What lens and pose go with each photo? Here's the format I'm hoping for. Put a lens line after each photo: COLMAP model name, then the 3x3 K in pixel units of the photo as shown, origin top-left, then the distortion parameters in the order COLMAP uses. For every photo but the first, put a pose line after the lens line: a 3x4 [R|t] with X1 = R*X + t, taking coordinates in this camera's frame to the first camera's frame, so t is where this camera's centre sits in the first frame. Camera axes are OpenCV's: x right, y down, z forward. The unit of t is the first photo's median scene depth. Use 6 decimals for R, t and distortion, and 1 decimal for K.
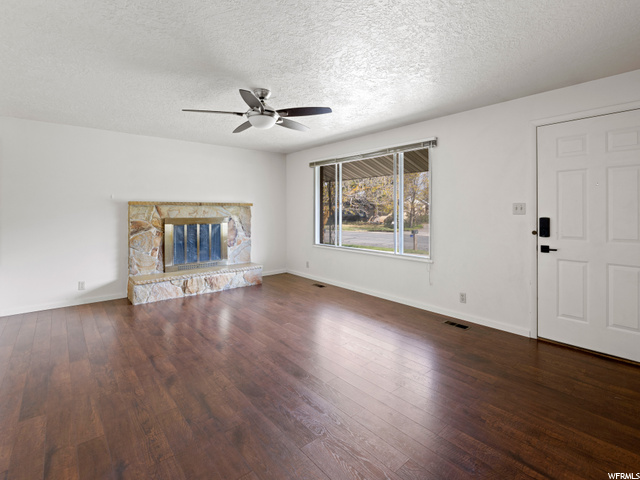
lens RADIAL K [[304.4, 0, 324.5], [0, 304.4, 238.2], [0, 0, 1]] dist [0.000618, 0.000074]
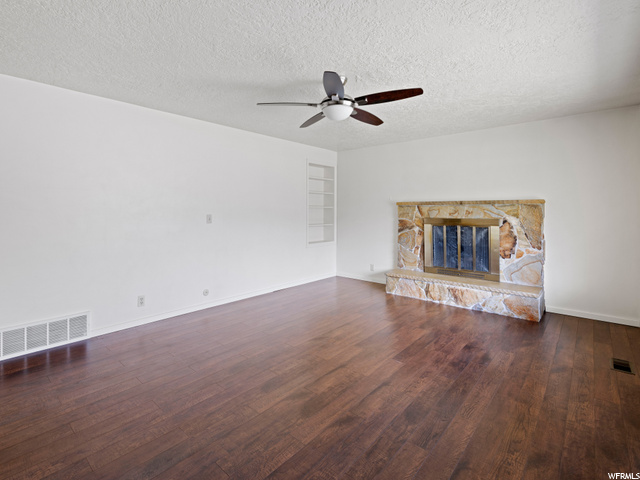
lens RADIAL K [[304.4, 0, 324.5], [0, 304.4, 238.2], [0, 0, 1]] dist [0.000618, 0.000074]
pose [[0.182473, 0.081572, -0.979821, 0.396921], [-0.097793, 0.993117, 0.064466, -0.031503], [0.978335, 0.084056, 0.189194, 0.490879]]
